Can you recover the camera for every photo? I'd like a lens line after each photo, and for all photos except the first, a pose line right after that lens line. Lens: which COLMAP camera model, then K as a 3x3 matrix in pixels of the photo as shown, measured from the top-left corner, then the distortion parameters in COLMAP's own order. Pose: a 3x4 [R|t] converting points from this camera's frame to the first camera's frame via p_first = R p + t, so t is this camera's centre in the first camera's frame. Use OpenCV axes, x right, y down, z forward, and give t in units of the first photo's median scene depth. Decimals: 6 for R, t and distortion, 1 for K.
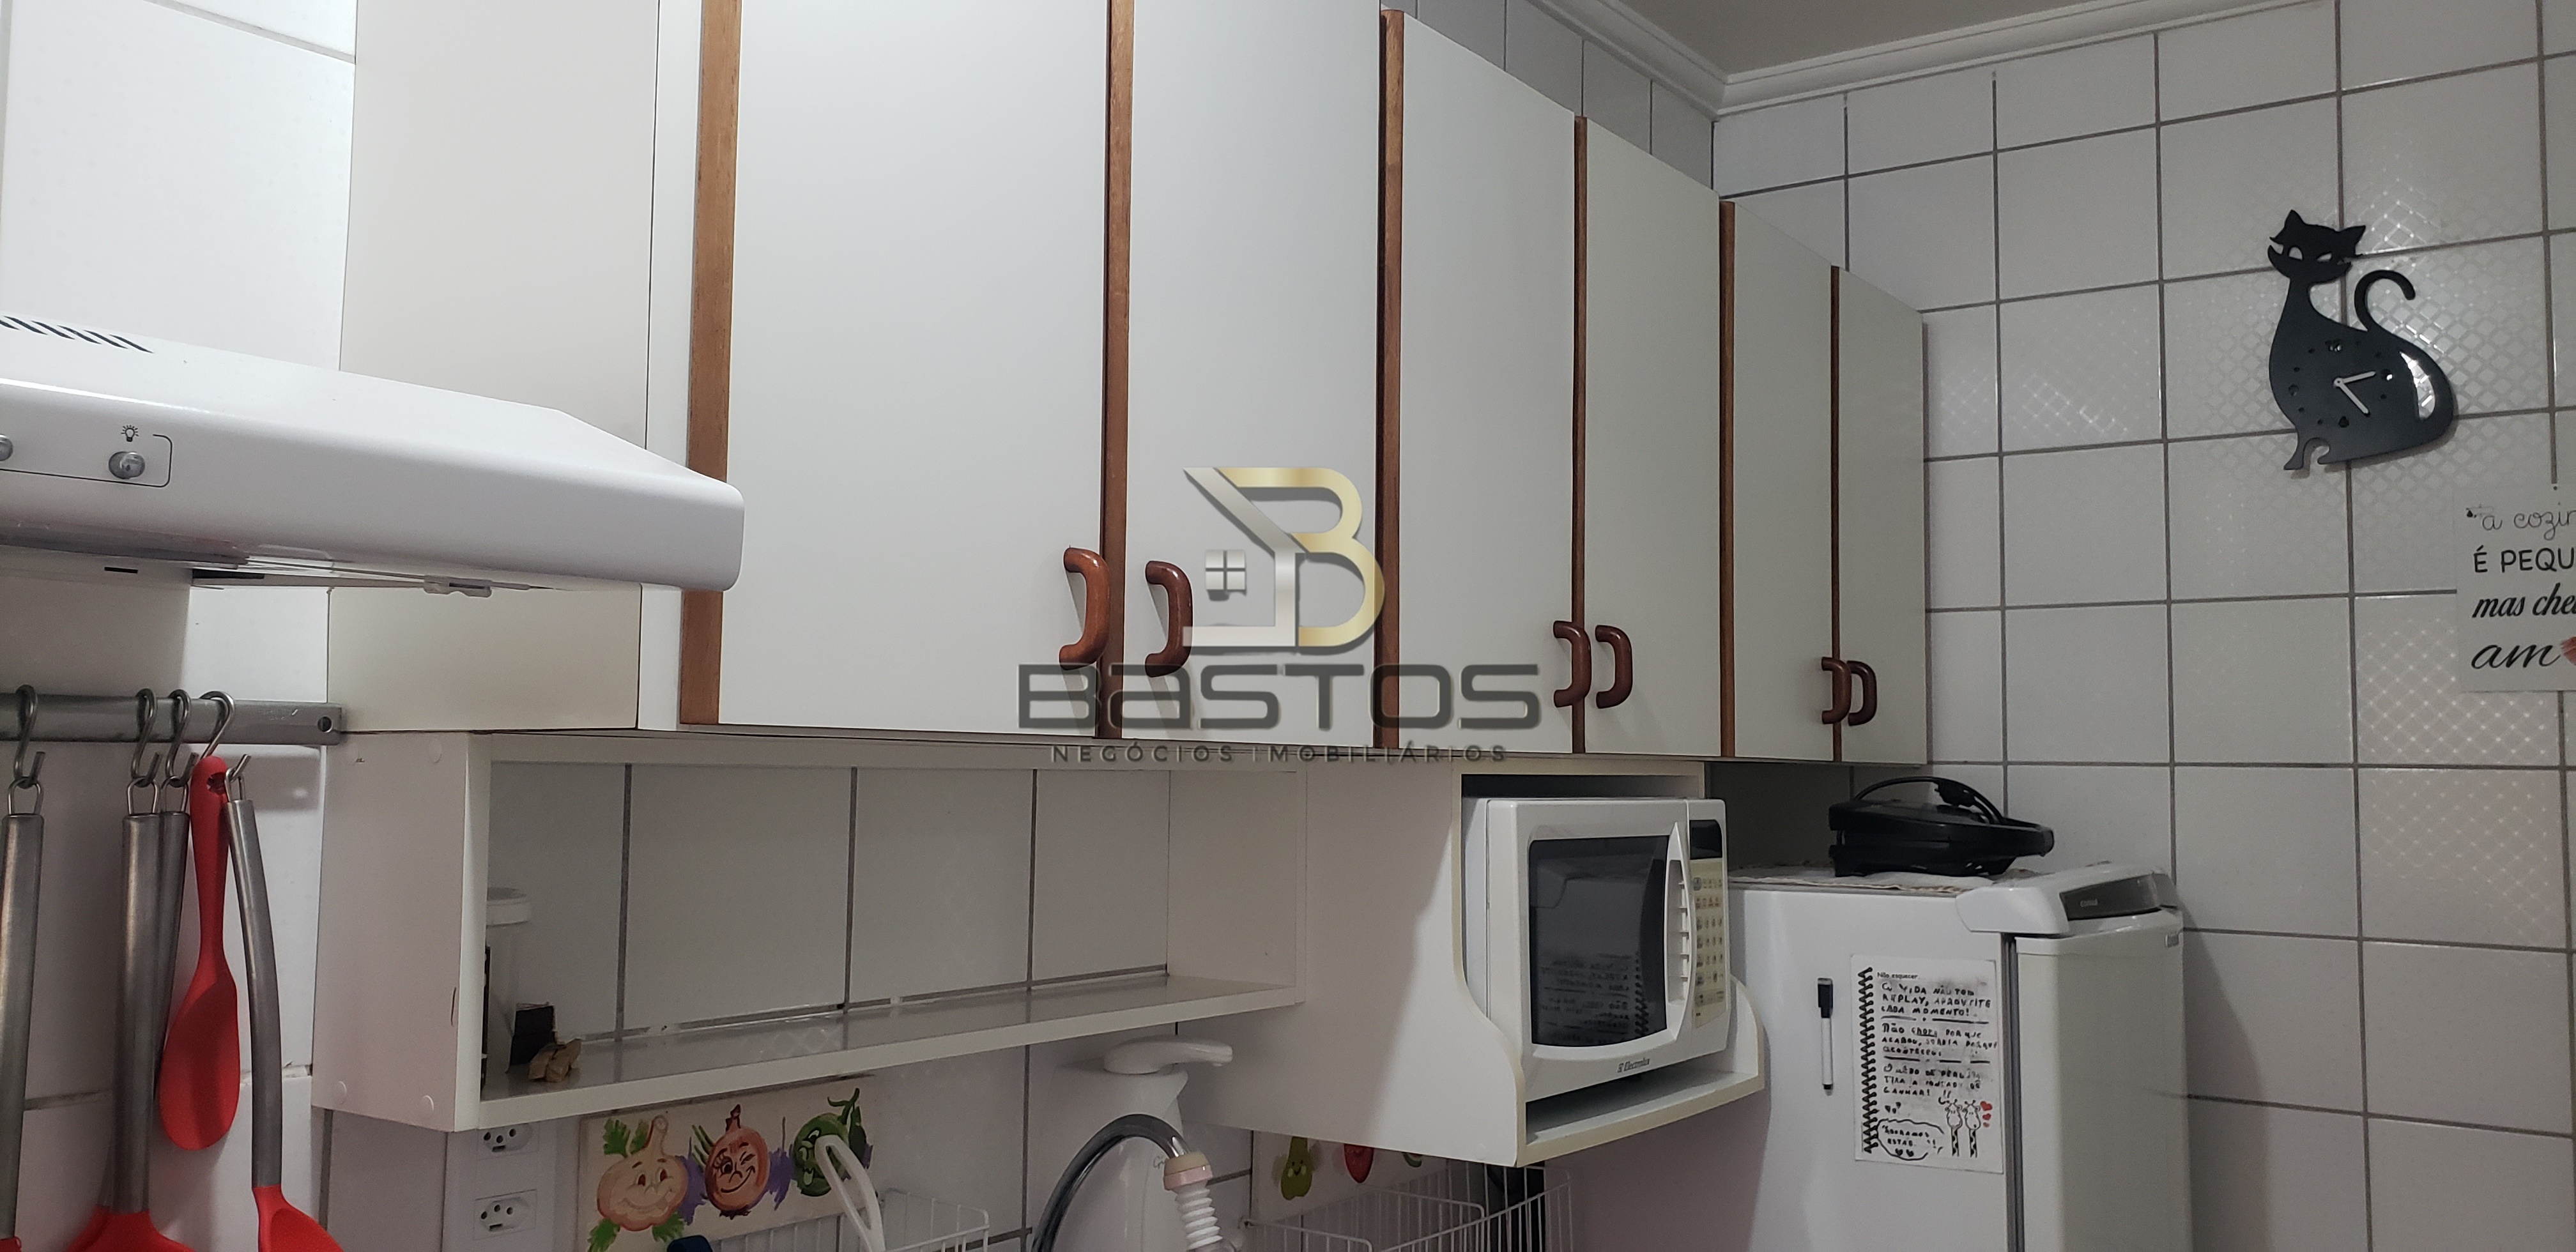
lens RADIAL K [[1990.2, 0, 1225.0], [0, 1990.2, 624.9], [0, 0, 1]] dist [0.050810, 0.012648]
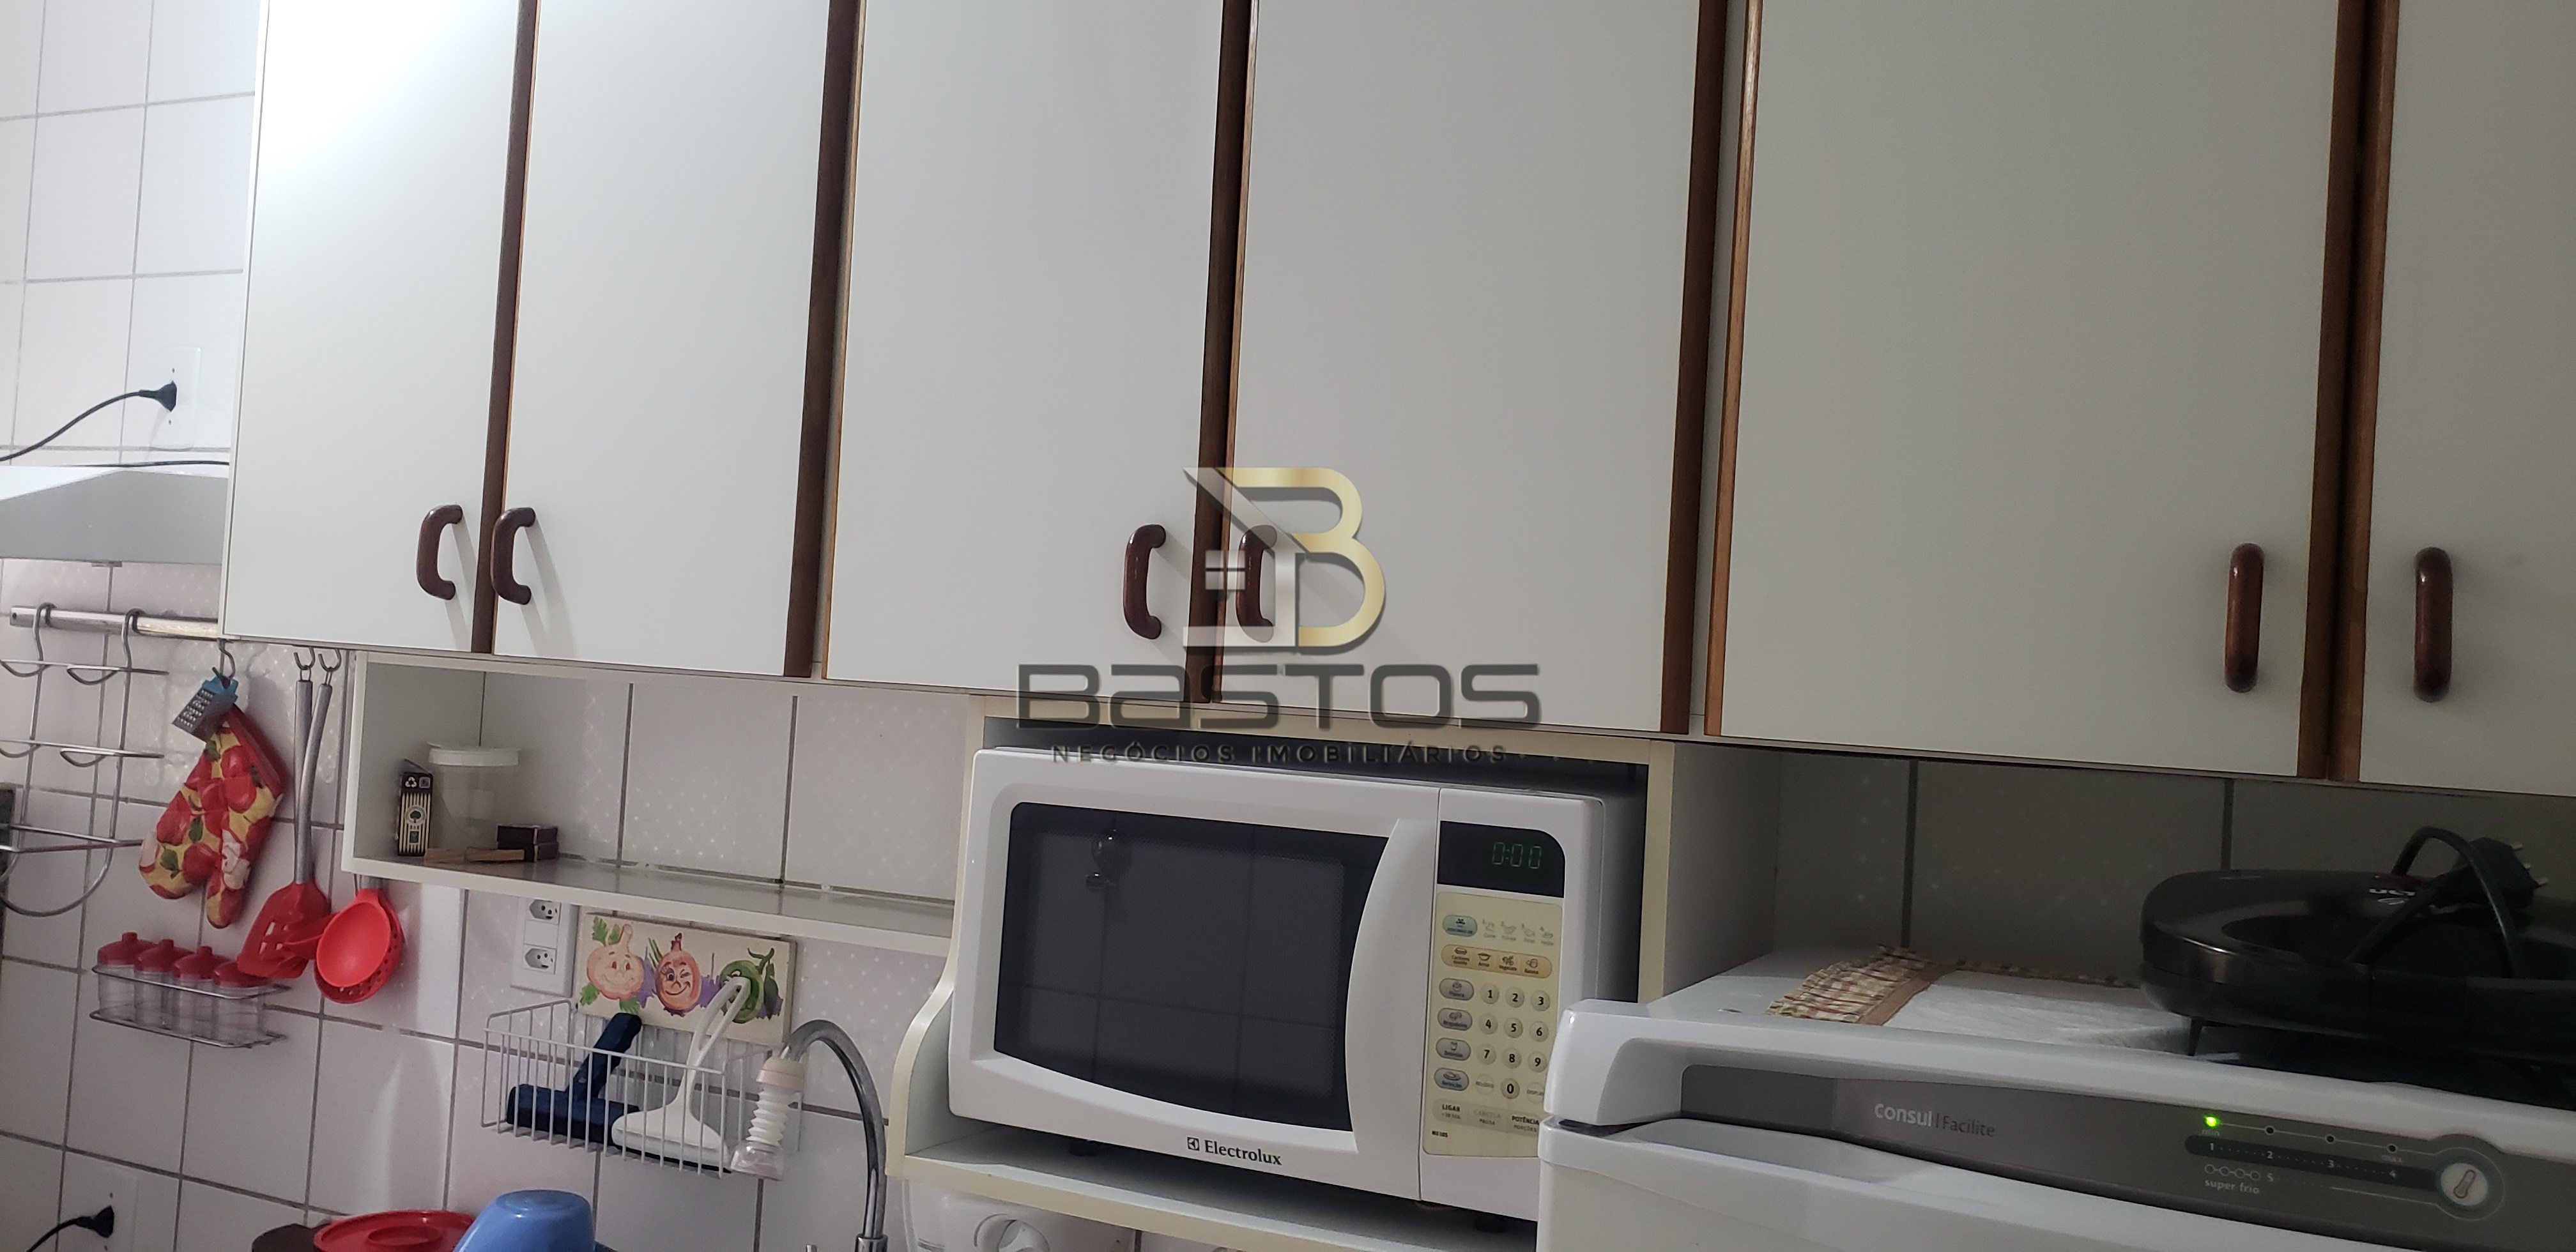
lens RADIAL K [[1990.2, 0, 1225.0], [0, 1990.2, 624.9], [0, 0, 1]] dist [0.050810, 0.012648]
pose [[0.172113, -0.020864, -0.984856, 1.128984], [0.017603, 0.999681, -0.018102, 0.062894], [0.984920, -0.014221, 0.172425, 1.115031]]
